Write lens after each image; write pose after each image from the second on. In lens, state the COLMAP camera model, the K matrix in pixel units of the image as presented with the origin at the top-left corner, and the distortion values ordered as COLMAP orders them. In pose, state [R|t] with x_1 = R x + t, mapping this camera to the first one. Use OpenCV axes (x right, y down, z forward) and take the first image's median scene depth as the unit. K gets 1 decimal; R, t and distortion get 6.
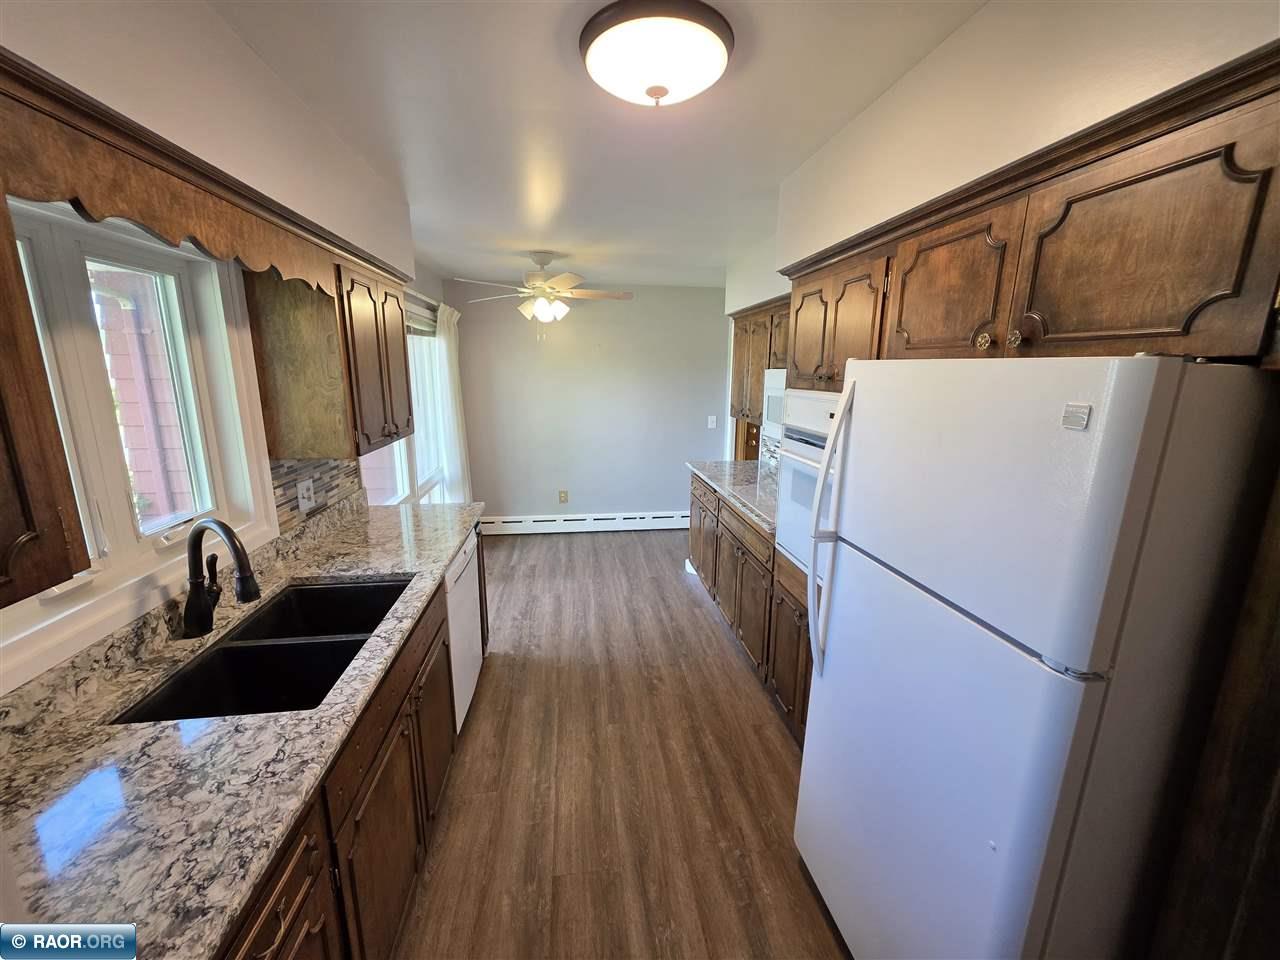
lens RADIAL K [[511.9, 0, 640.1], [0, 511.9, 477.8], [0, 0, 1]] dist [0.000878, -0.000126]
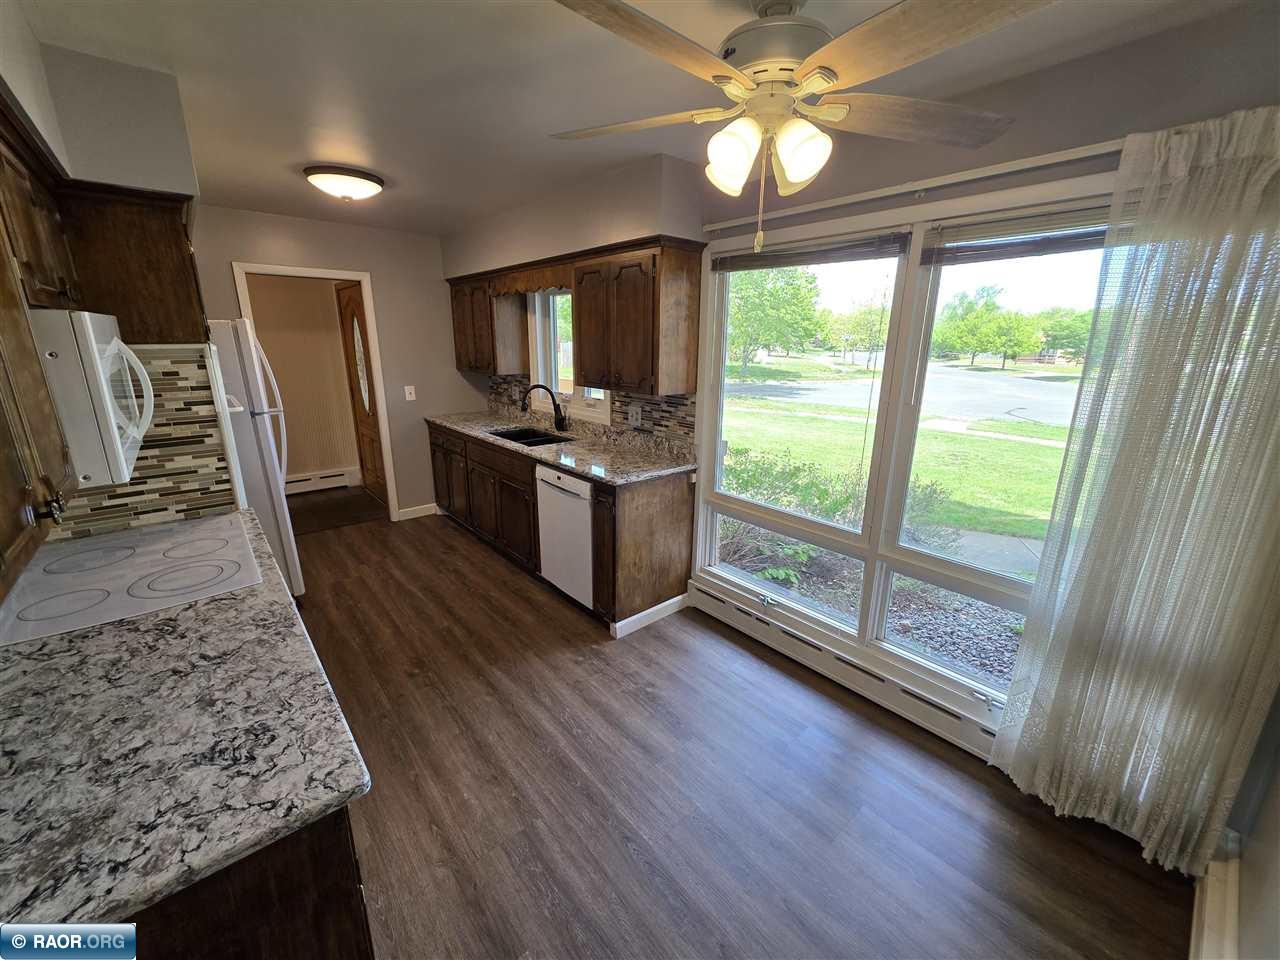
lens RADIAL K [[511.9, 0, 642.4], [0, 511.9, 477.1], [0, 0, 1]] dist [0.000878, -0.000126]
pose [[-0.835099, 0.130692, -0.534349, 0.191253], [-0.129456, 0.897398, 0.421804, -0.494955], [0.534650, 0.421423, -0.732497, 2.419888]]
